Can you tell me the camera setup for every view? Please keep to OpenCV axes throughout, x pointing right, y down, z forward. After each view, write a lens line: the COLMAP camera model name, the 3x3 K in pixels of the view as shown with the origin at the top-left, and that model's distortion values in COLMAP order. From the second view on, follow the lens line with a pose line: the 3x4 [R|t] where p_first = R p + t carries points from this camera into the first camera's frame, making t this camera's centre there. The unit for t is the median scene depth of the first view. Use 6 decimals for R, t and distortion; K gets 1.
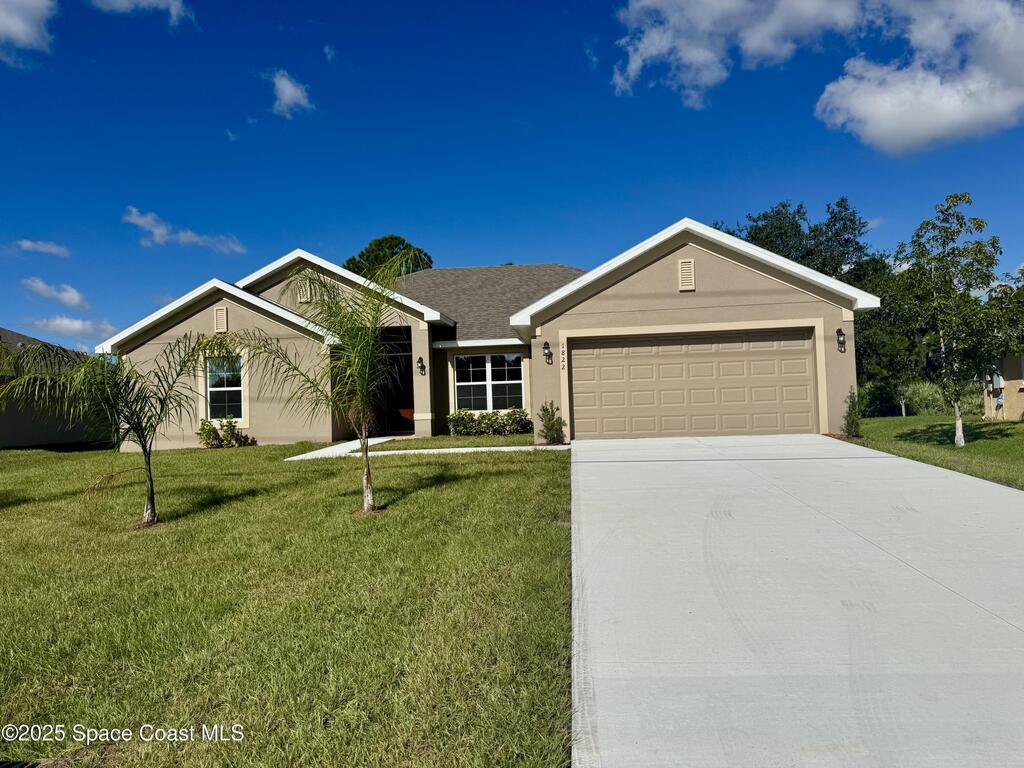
lens RADIAL K [[713.2, 0, 512.0], [0, 713.2, 384.0], [0, 0, 1]] dist [0.067928, 0.001278]
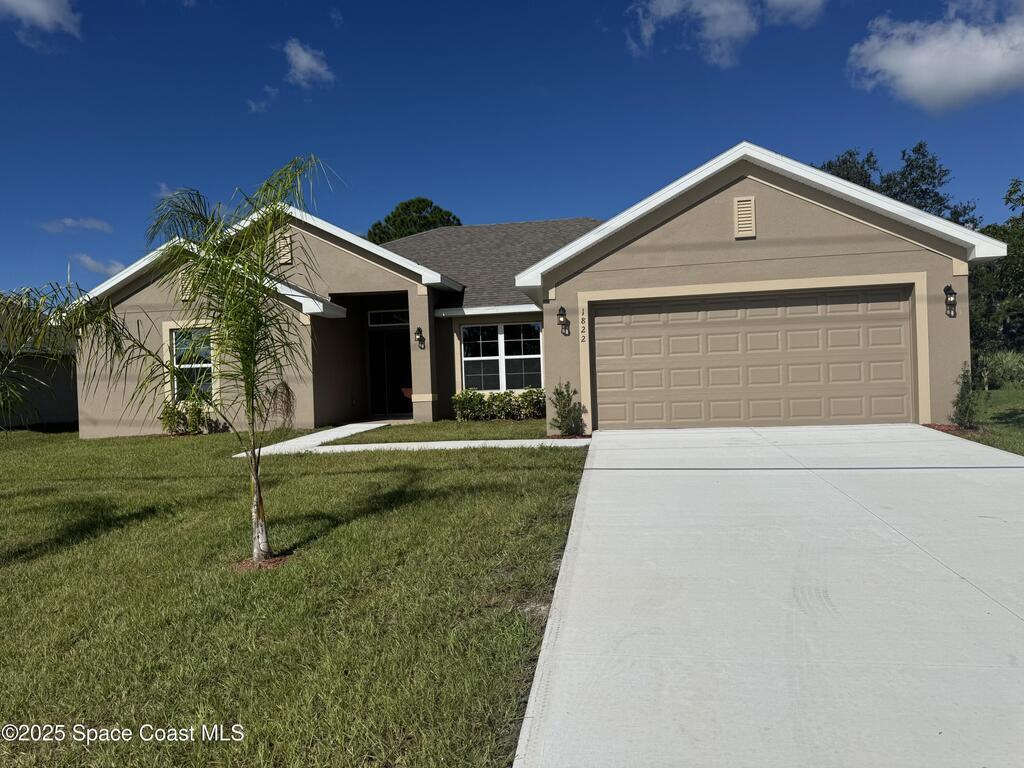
lens RADIAL K [[697.3, 0, 512.0], [0, 697.3, 384.0], [0, 0, 1]] dist [0.041911, -0.003448]
pose [[0.997586, -0.001215, -0.069438, 0.040692], [0.004249, 0.999042, 0.043552, -0.006822], [0.069319, -0.043742, 0.996635, 0.193364]]
